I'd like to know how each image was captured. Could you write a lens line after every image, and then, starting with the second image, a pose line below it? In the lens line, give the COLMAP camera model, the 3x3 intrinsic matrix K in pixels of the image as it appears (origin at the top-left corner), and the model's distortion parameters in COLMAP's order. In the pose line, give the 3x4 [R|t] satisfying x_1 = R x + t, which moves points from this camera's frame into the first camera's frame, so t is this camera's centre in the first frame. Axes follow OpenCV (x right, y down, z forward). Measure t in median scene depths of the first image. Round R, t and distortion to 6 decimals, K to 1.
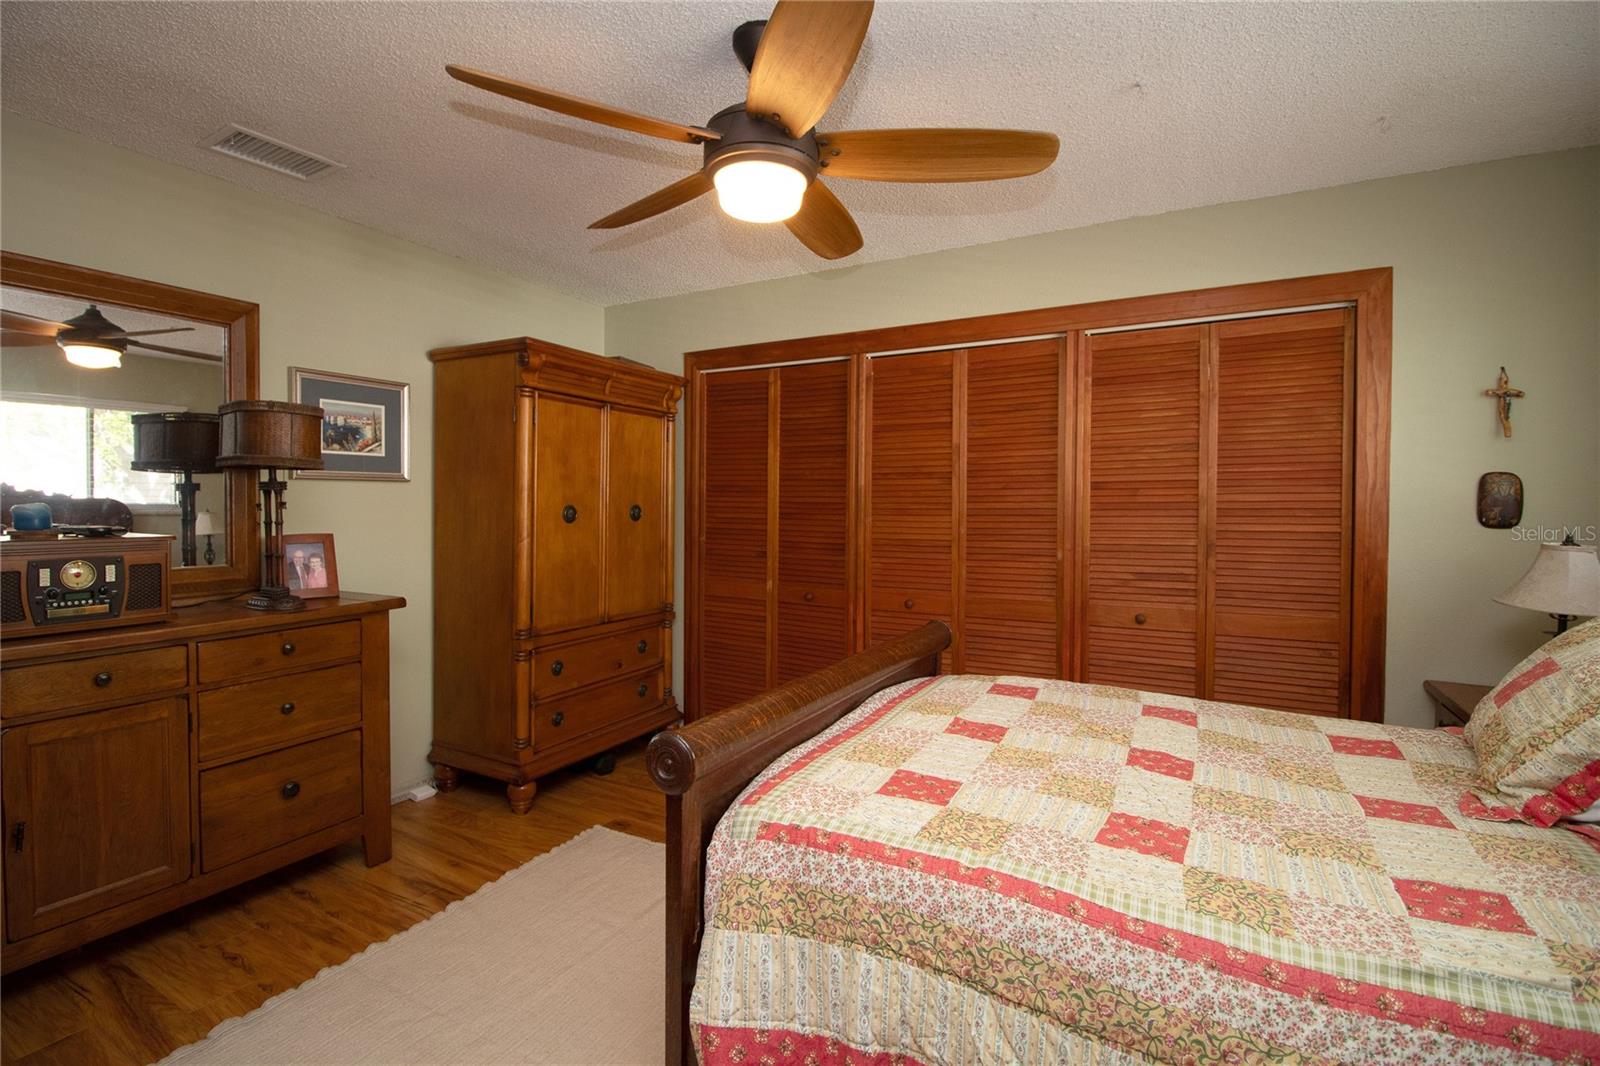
lens RADIAL K [[735.3, 0, 785.1], [0, 735.3, 514.4], [0, 0, 1]] dist [0.000700, -0.013188]
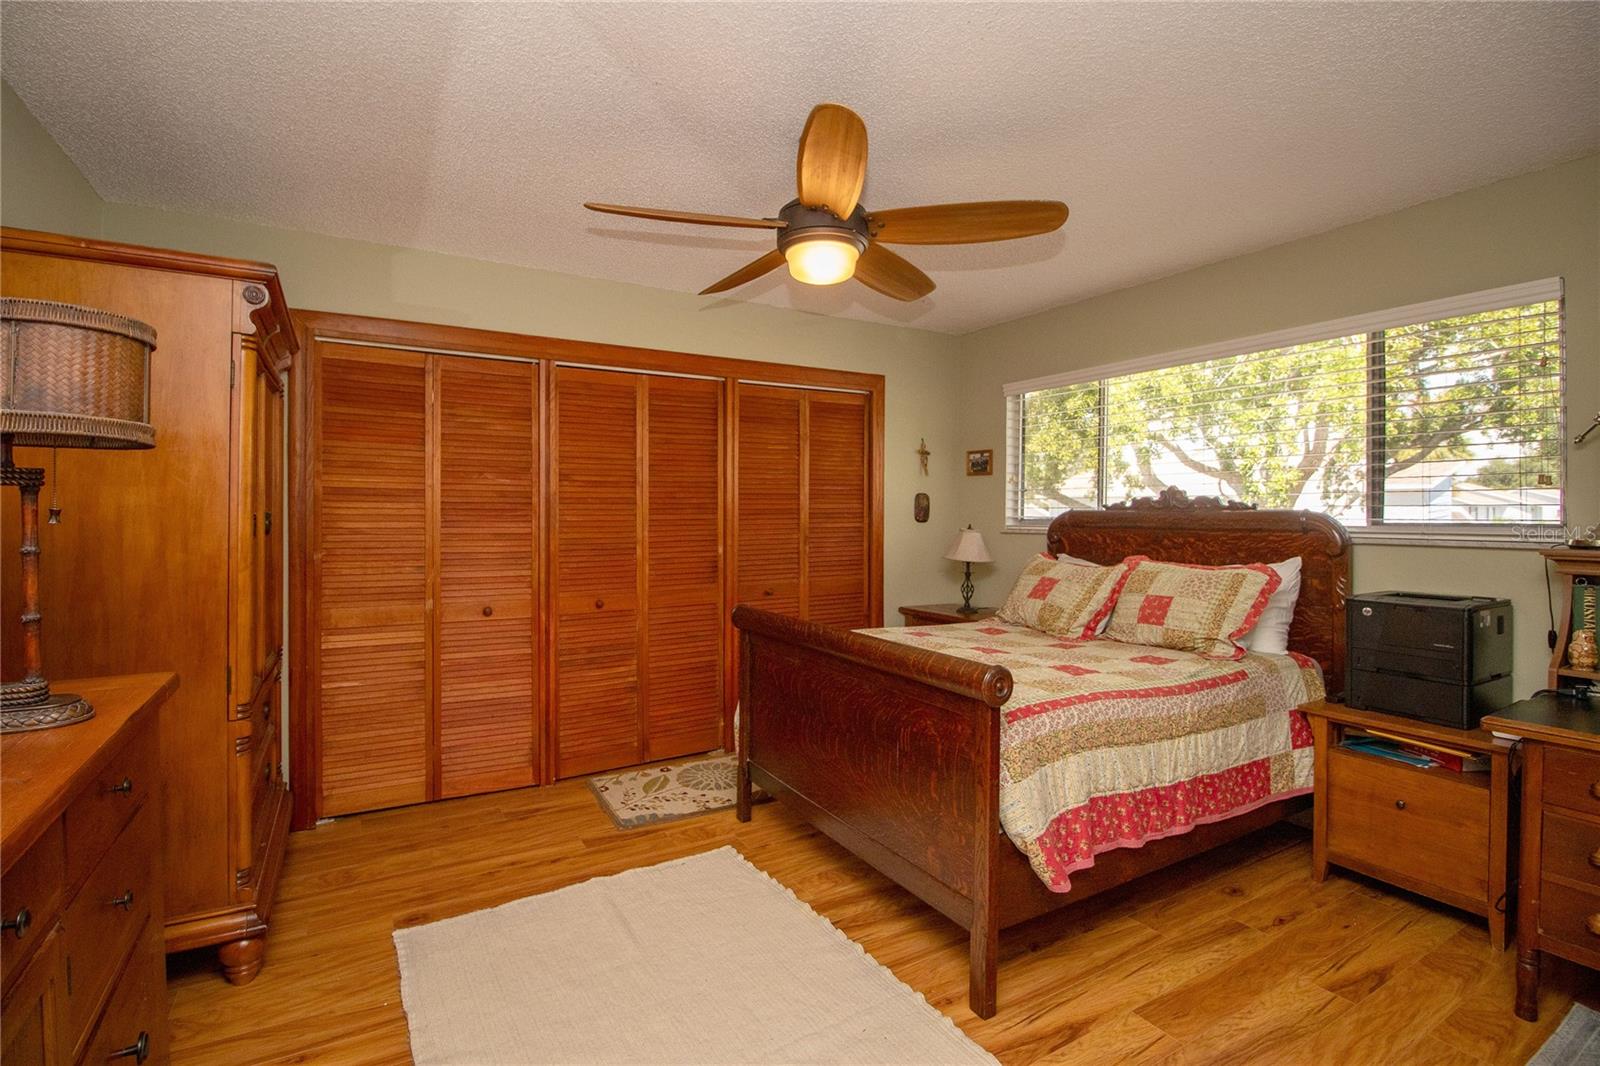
lens RADIAL K [[735.3, 0, 785.1], [0, 735.3, 514.4], [0, 0, 1]] dist [0.000700, -0.013188]
pose [[0.511737, -0.010176, 0.859082, -0.757558], [0.013129, 0.999906, 0.004023, -0.012037], [-0.859042, 0.009220, 0.511822, 0.273687]]
